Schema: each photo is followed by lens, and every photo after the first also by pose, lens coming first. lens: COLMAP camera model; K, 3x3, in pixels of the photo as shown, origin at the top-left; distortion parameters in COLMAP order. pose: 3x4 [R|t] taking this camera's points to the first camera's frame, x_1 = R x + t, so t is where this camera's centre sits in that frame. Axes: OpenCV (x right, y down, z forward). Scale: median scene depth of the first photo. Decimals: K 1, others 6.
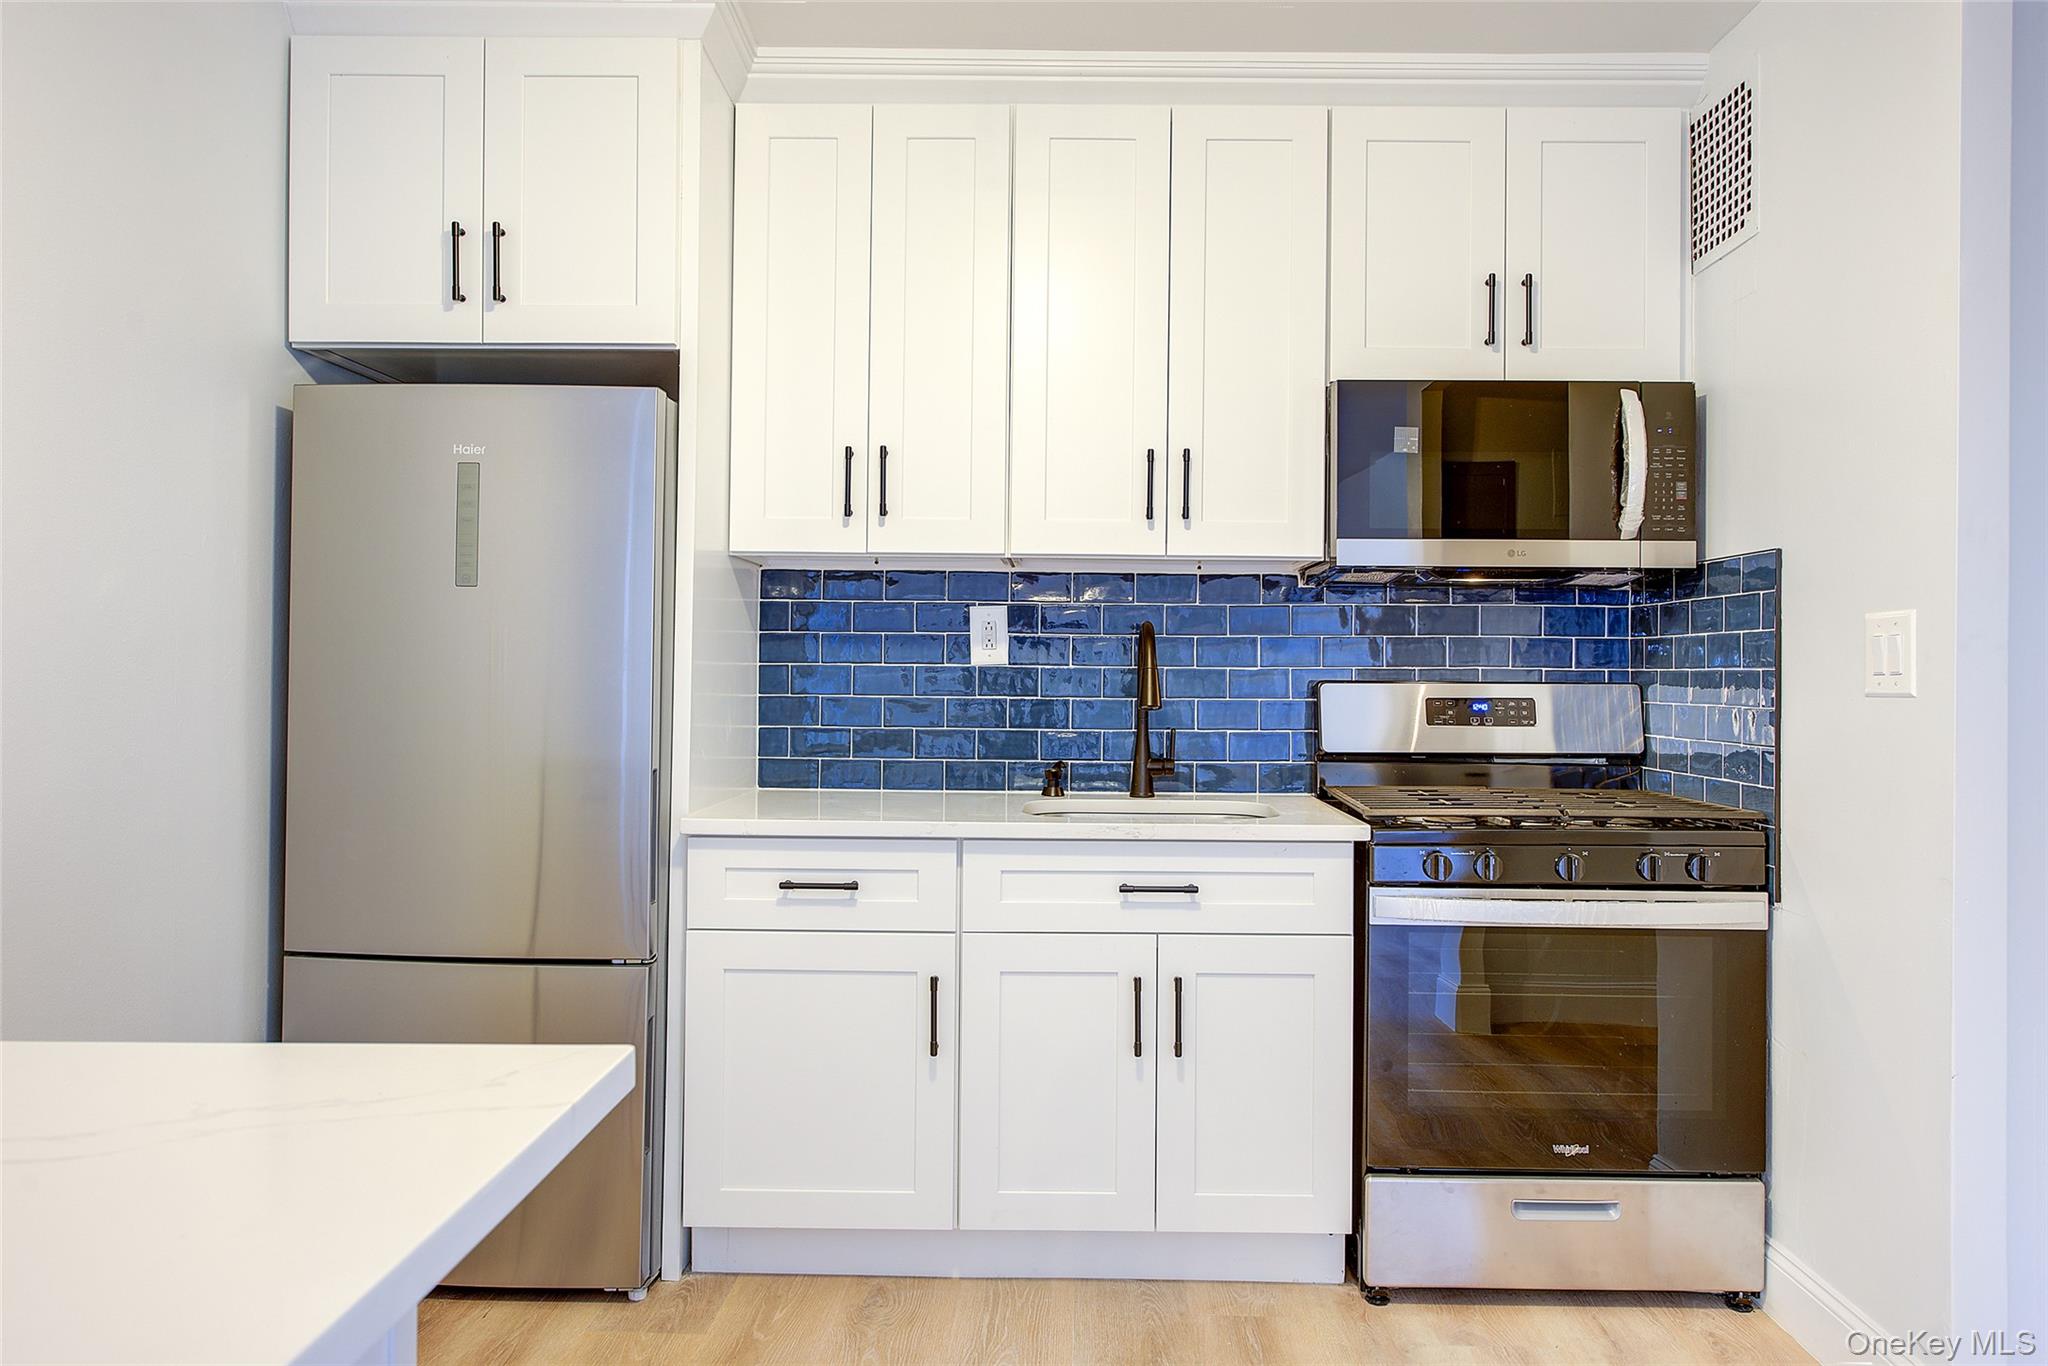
lens RADIAL K [[1367.7, 0, 1049.7], [0, 1367.7, 656.3], [0, 0, 1]] dist [-0.001985, 0.003684]
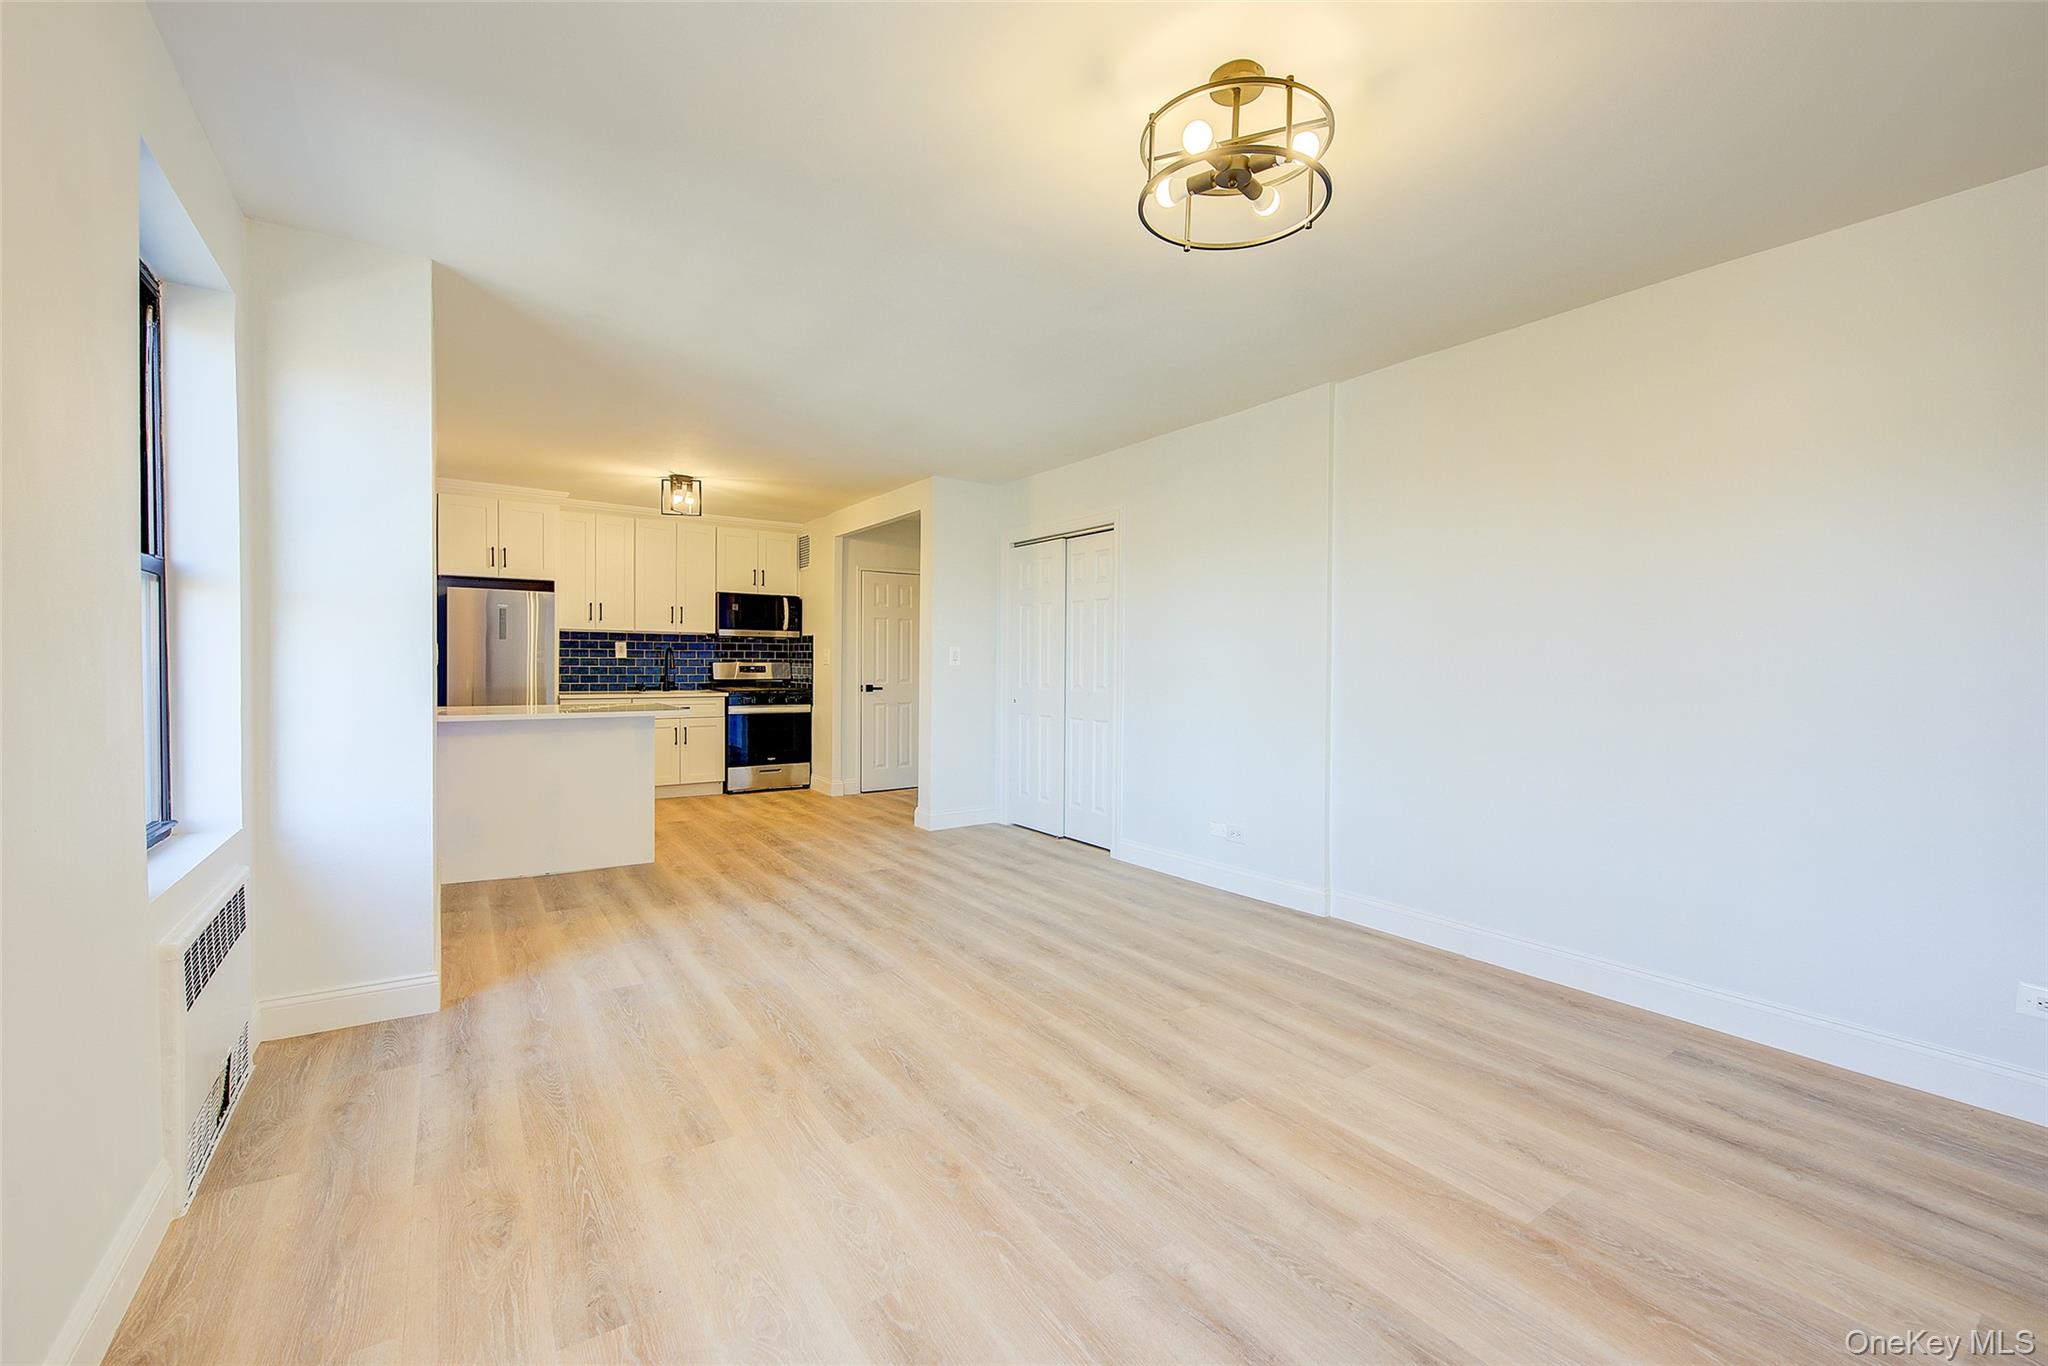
lens RADIAL K [[837.5, 0, 1035.3], [0, 837.5, 677.6], [0, 0, 1]] dist [-0.000236, -0.000984]
pose [[0.809022, -0.012706, 0.587641, -0.550411], [-0.008321, 0.999419, 0.033065, -0.028914], [-0.587719, -0.031640, 0.808446, -1.772955]]
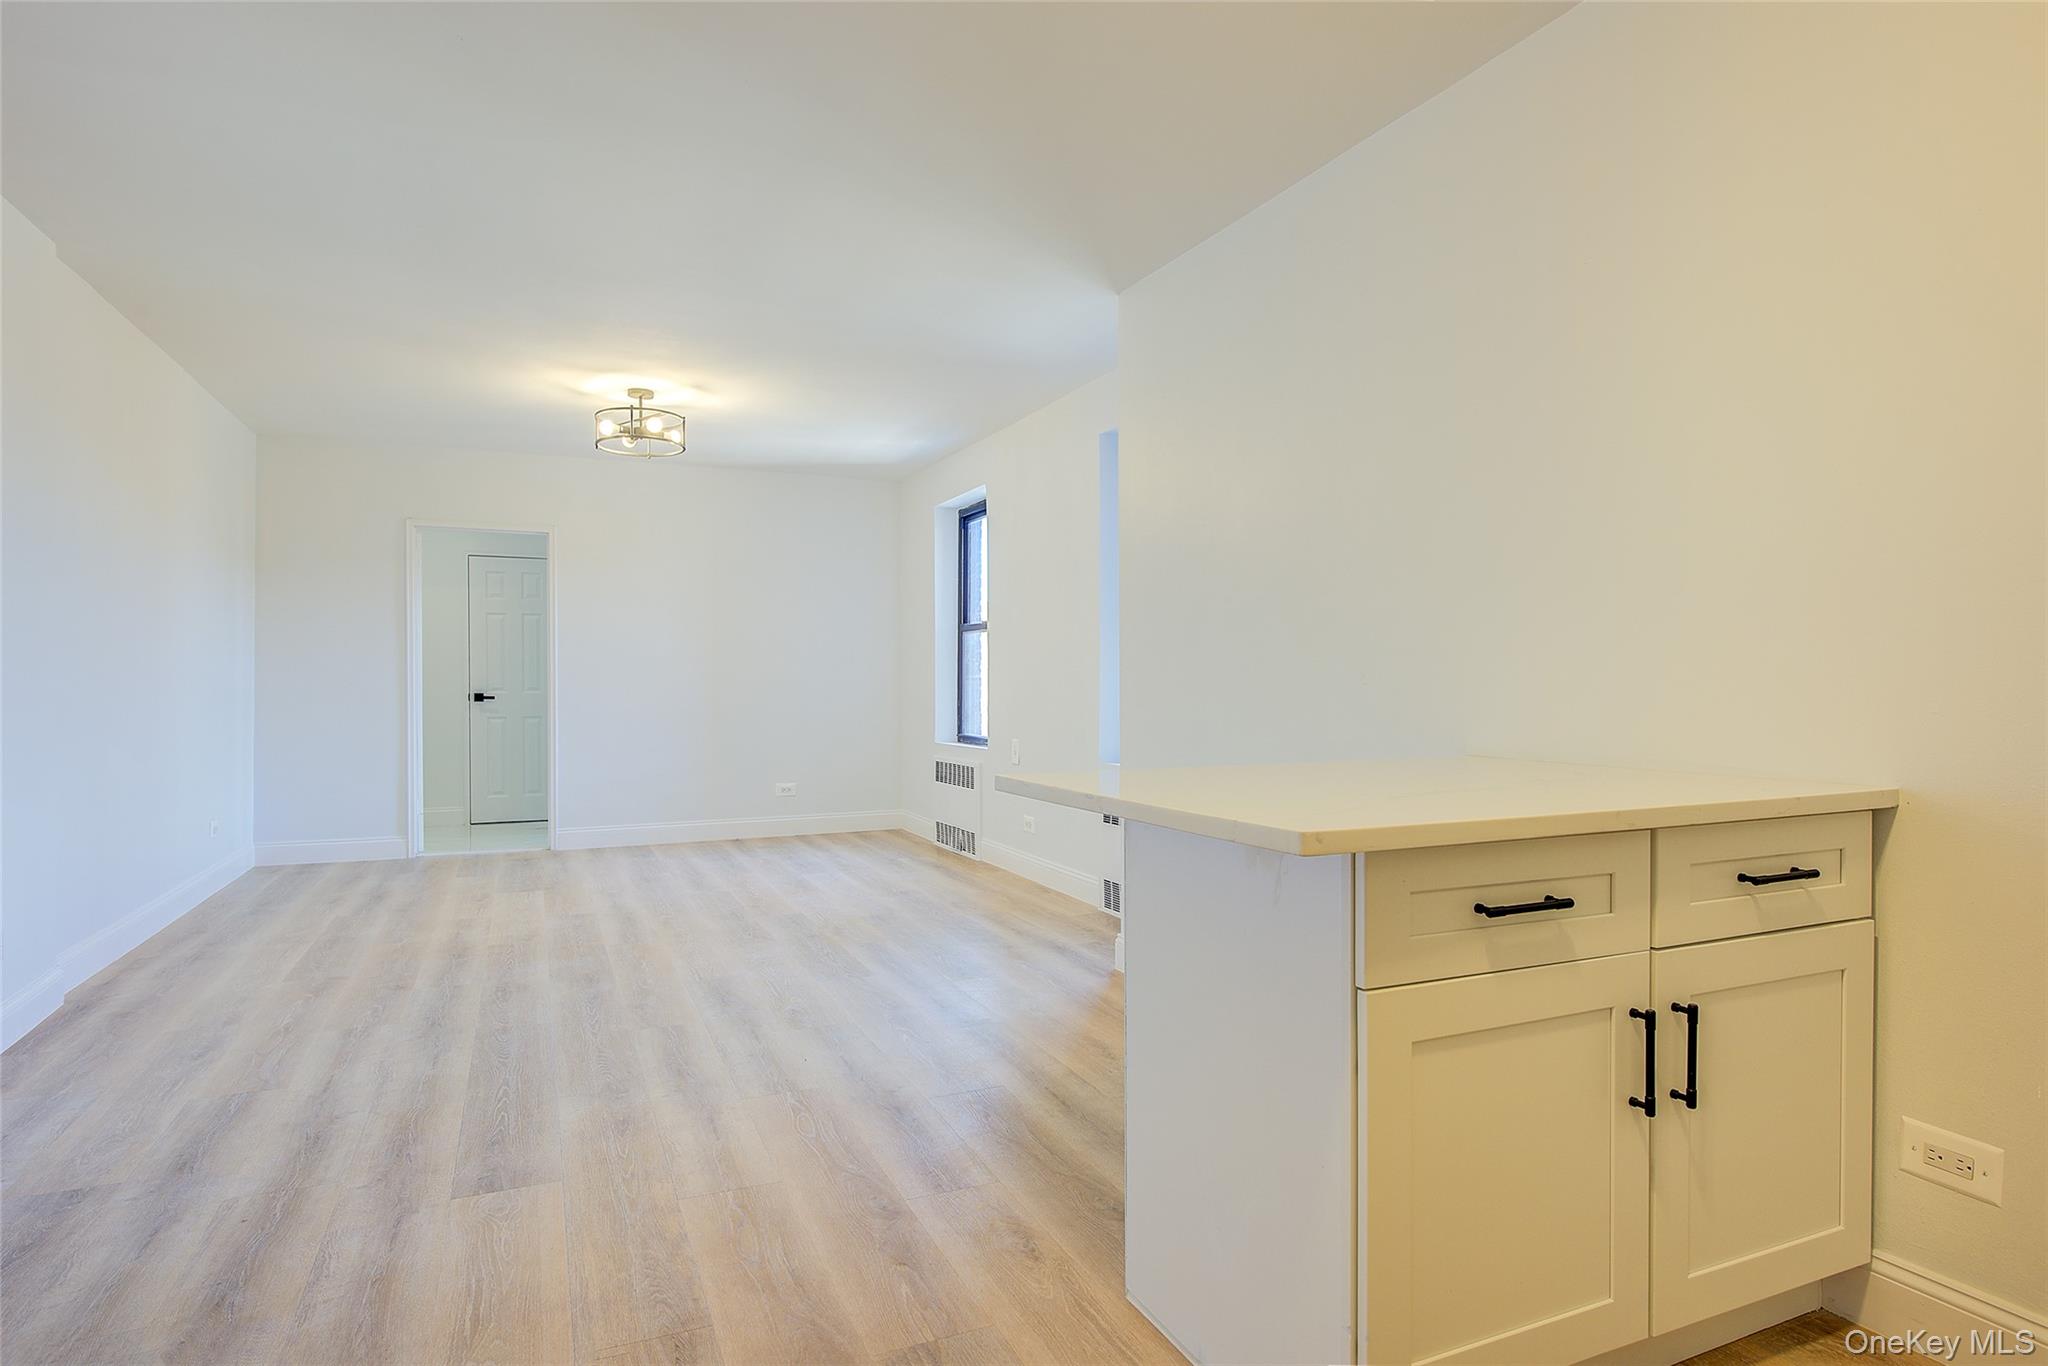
lens RADIAL K [[1137.4, 0, 1017.9], [0, 1137.4, 687.9], [0, 0, 1]] dist [0.003523, 0.000687]
pose [[-0.909150, -0.005291, -0.416434, 0.196133], [-0.002607, 0.999972, -0.007014, 0.048337], [0.416460, -0.005292, -0.909139, 0.742601]]
